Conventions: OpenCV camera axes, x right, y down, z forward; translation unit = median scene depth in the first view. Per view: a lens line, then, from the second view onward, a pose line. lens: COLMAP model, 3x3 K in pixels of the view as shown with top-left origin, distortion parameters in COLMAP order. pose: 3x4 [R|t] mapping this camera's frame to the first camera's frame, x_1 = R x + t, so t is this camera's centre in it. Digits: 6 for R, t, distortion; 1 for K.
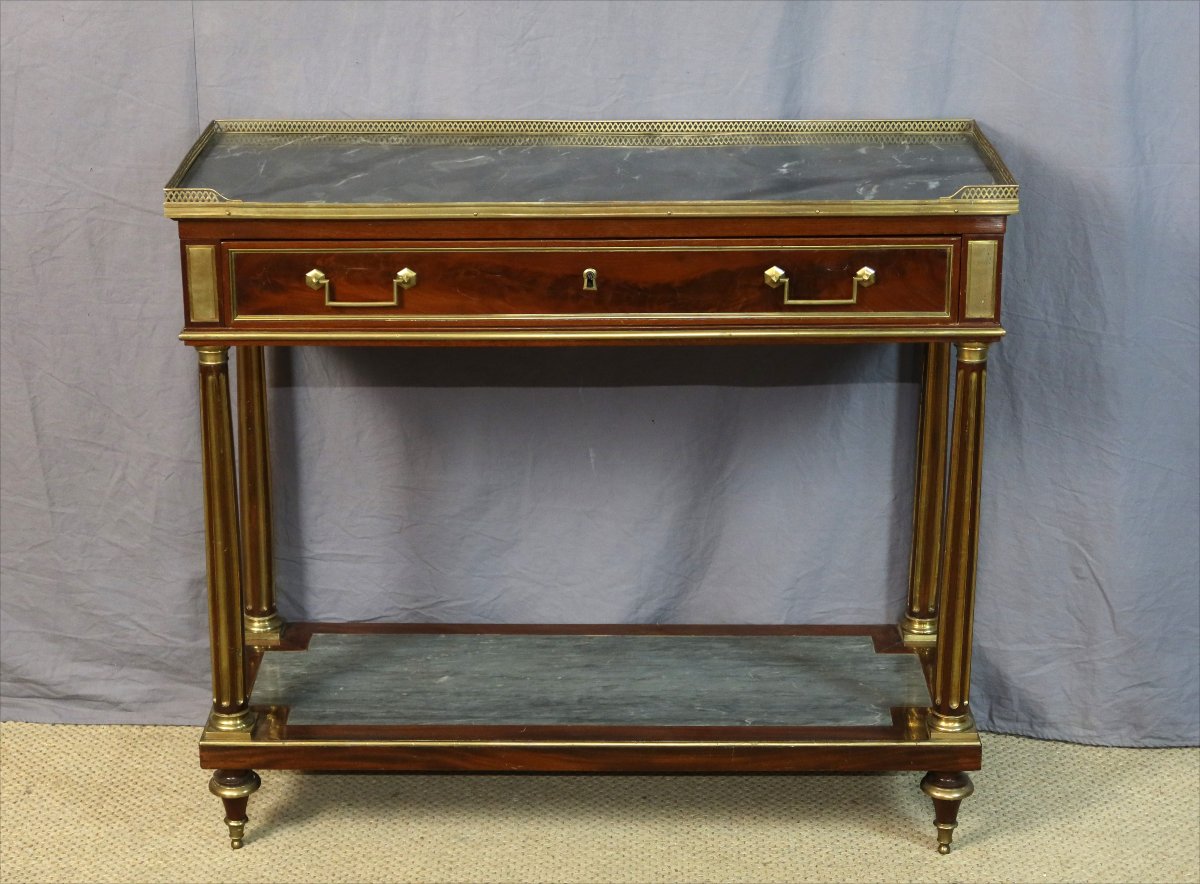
lens RADIAL K [[2532.1, 0, 555.2], [0, 2532.1, 402.5], [0, 0, 1]] dist [-0.013093, 0.000000]
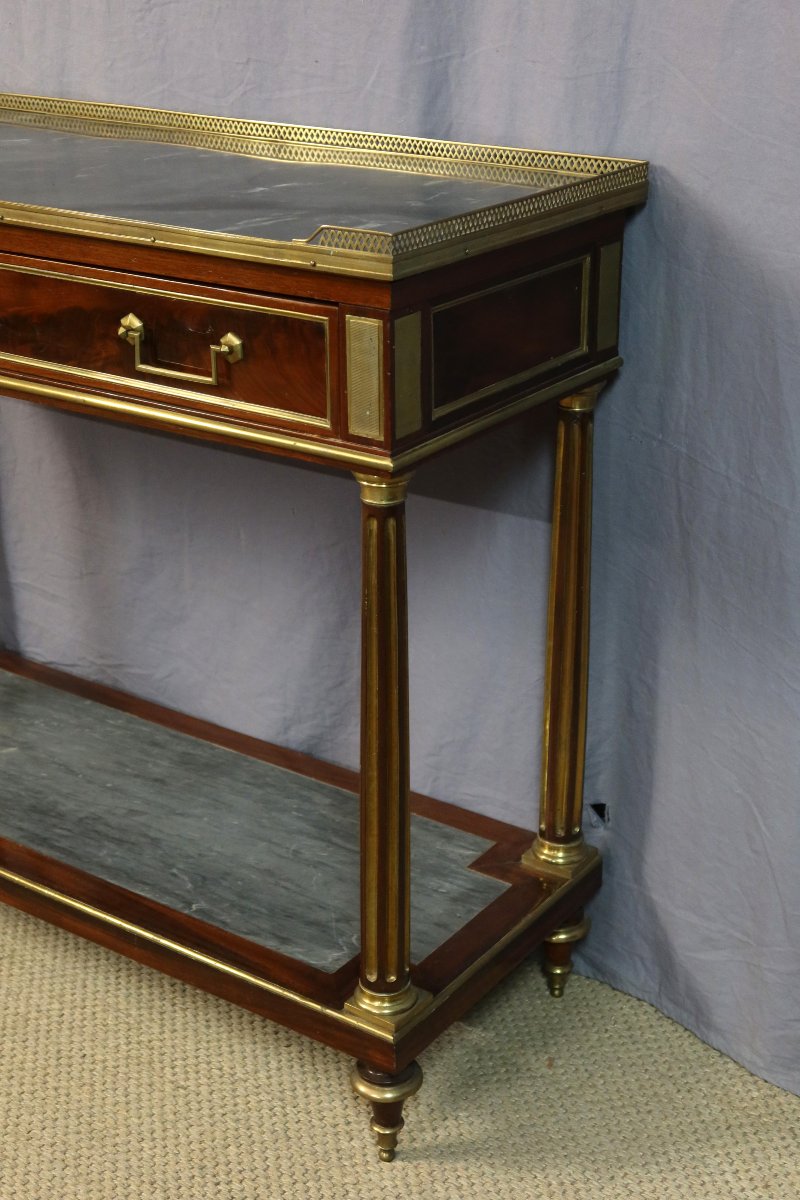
lens RADIAL K [[1792.4, 0, 421.1], [0, 1792.4, 590.0], [0, 0, 1]] dist [0.002519, 0.000000]
pose [[0.834494, 0.218289, -0.505934, 0.376430], [-0.173157, 0.975556, 0.135303, -0.053483], [0.523103, -0.025304, 0.851894, 0.547179]]
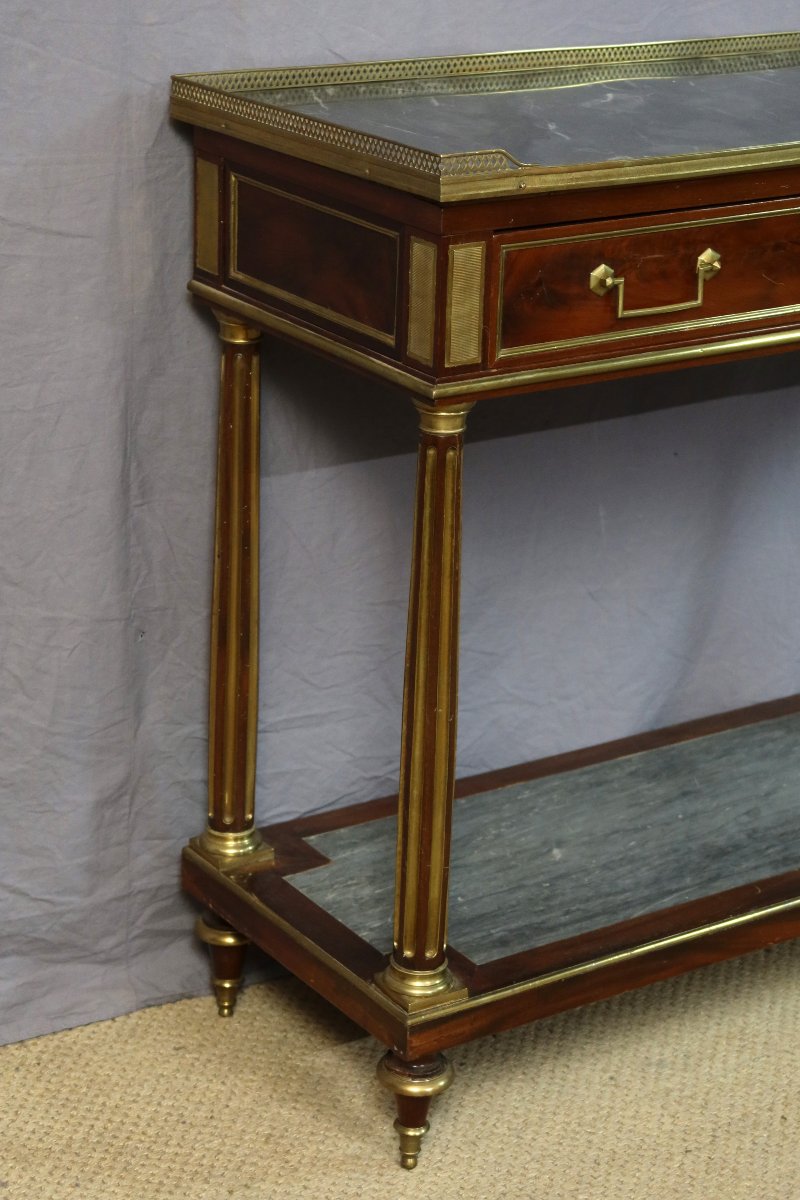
lens RADIAL K [[2666.5, 0, 408.0], [0, 2666.5, 588.3], [0, 0, 1]] dist [-0.015502, 0.000000]
pose [[0.814420, -0.167875, 0.555462, -0.476691], [0.147642, 0.985683, 0.081425, -0.029895], [-0.561179, 0.015696, 0.827546, 0.408851]]
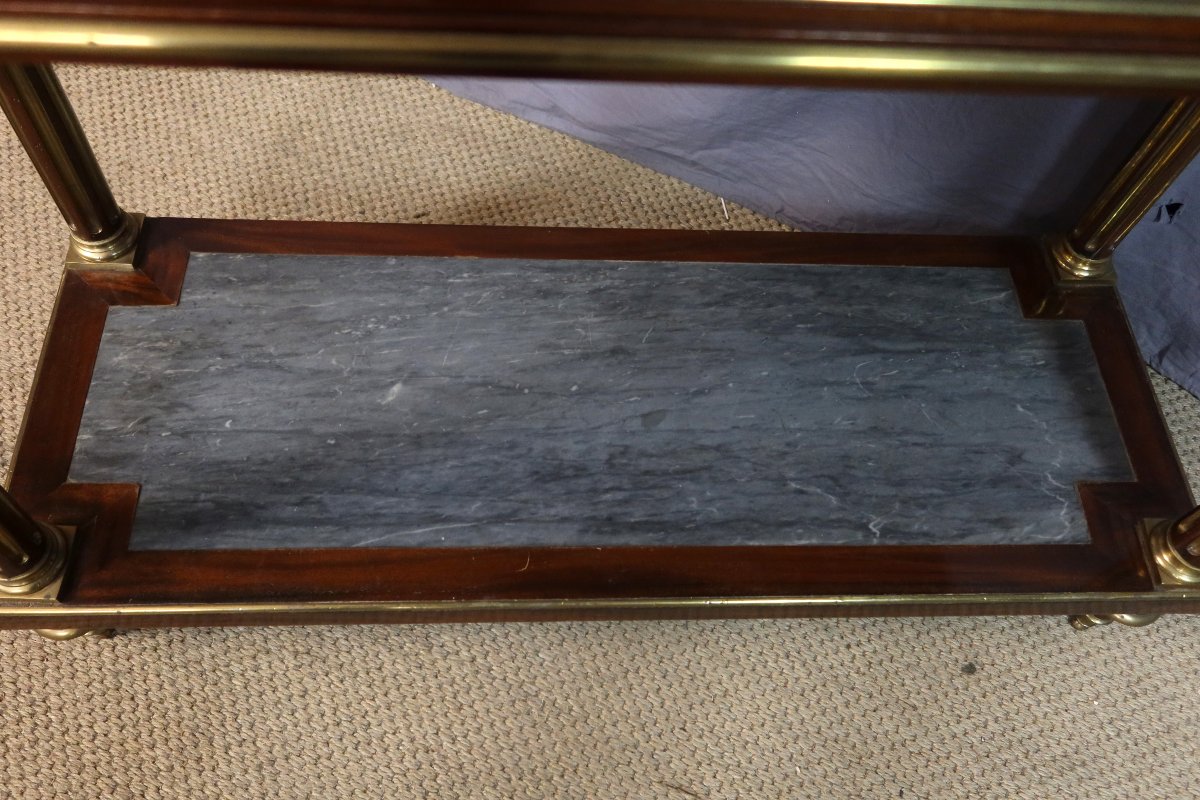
lens RADIAL K [[1026.9, 0, 601.1], [0, 1026.9, 397.1], [0, 0, 1]] dist [0.001932, -0.004161]
pose [[0.994297, -0.009944, 0.106177, -0.019497], [-0.062663, 0.751142, 0.657160, -0.063986], [-0.086289, -0.660065, 0.746236, 0.800420]]
